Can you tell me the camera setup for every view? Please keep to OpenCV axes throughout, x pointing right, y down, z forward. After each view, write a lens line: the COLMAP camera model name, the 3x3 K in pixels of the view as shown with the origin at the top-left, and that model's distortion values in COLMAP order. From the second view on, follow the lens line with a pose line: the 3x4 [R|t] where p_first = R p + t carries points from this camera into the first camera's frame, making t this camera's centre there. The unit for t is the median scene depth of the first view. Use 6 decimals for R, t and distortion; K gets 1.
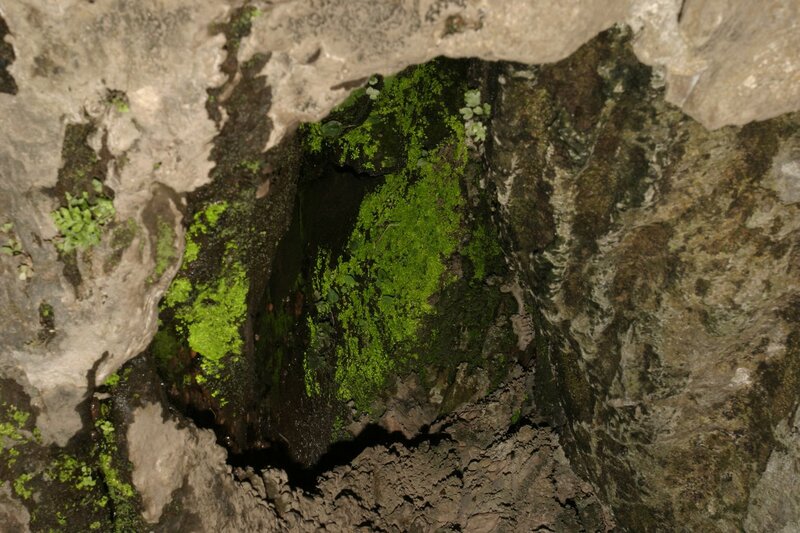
lens RADIAL K [[1063.7, 0, 400.0], [0, 1063.7, 266.5], [0, 0, 1]] dist [0.014553, 0.034357]
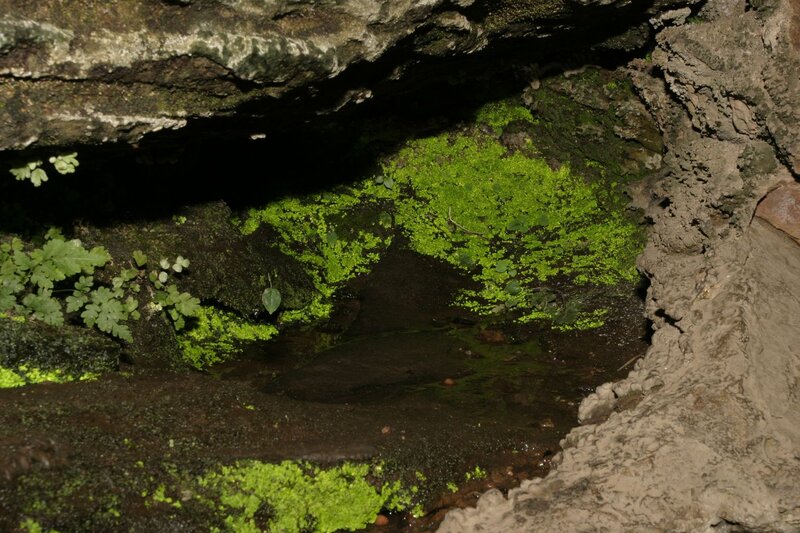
lens RADIAL K [[1063.7, 0, 400.0], [0, 1063.7, 266.5], [0, 0, 1]] dist [0.014553, 0.034357]
pose [[-0.016956, -0.996579, -0.080889, 0.024892], [0.973308, 0.002068, -0.229494, 0.131534], [0.228876, -0.082621, 0.969943, 0.130522]]
